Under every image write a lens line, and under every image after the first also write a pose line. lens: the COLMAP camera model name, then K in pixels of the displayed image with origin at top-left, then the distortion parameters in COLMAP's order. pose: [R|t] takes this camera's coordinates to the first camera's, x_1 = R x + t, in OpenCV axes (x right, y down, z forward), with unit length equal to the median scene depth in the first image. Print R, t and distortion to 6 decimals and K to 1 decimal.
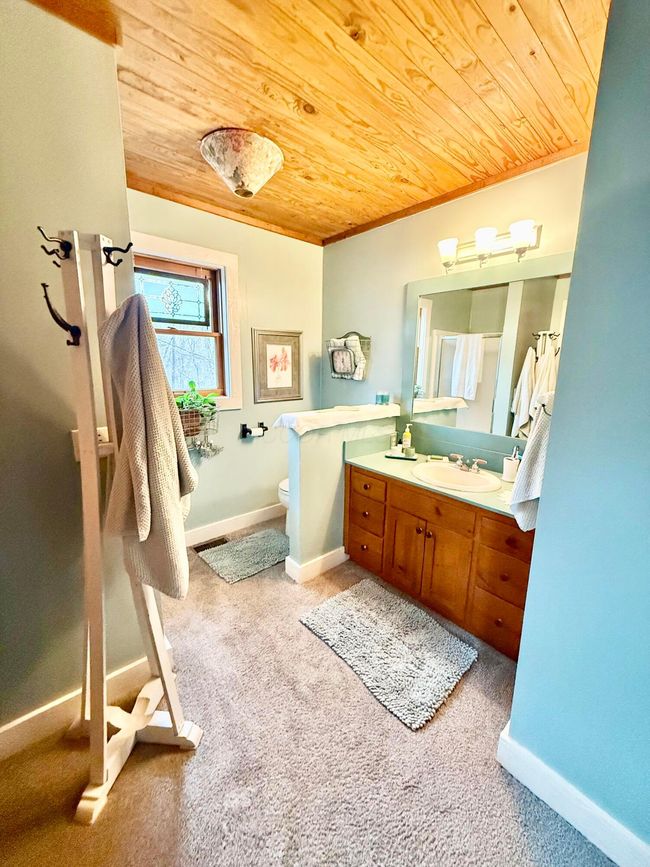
lens RADIAL K [[349.2, 0, 323.5], [0, 349.2, 430.4], [0, 0, 1]] dist [0.001852, 0.000064]
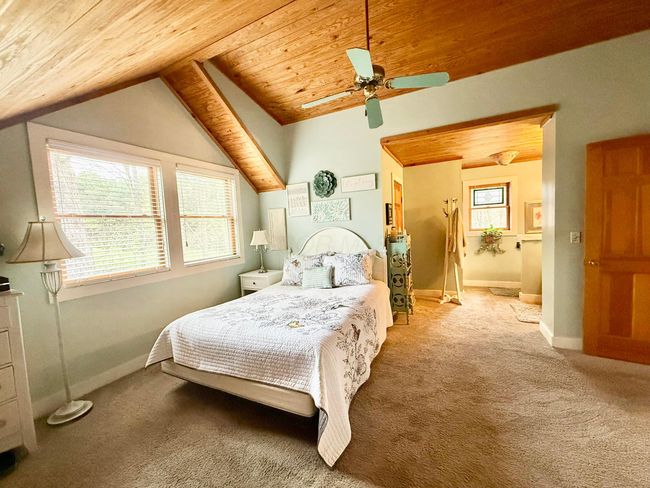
lens RADIAL K [[259.2, 0, 322.4], [0, 259.2, 242.6], [0, 0, 1]] dist [-0.002386, 0.001108]
pose [[0.376086, 0.018574, -0.926399, 0.959472], [-0.118438, 0.992561, -0.028181, 0.204855], [0.918984, 0.120319, 0.375488, -0.937645]]
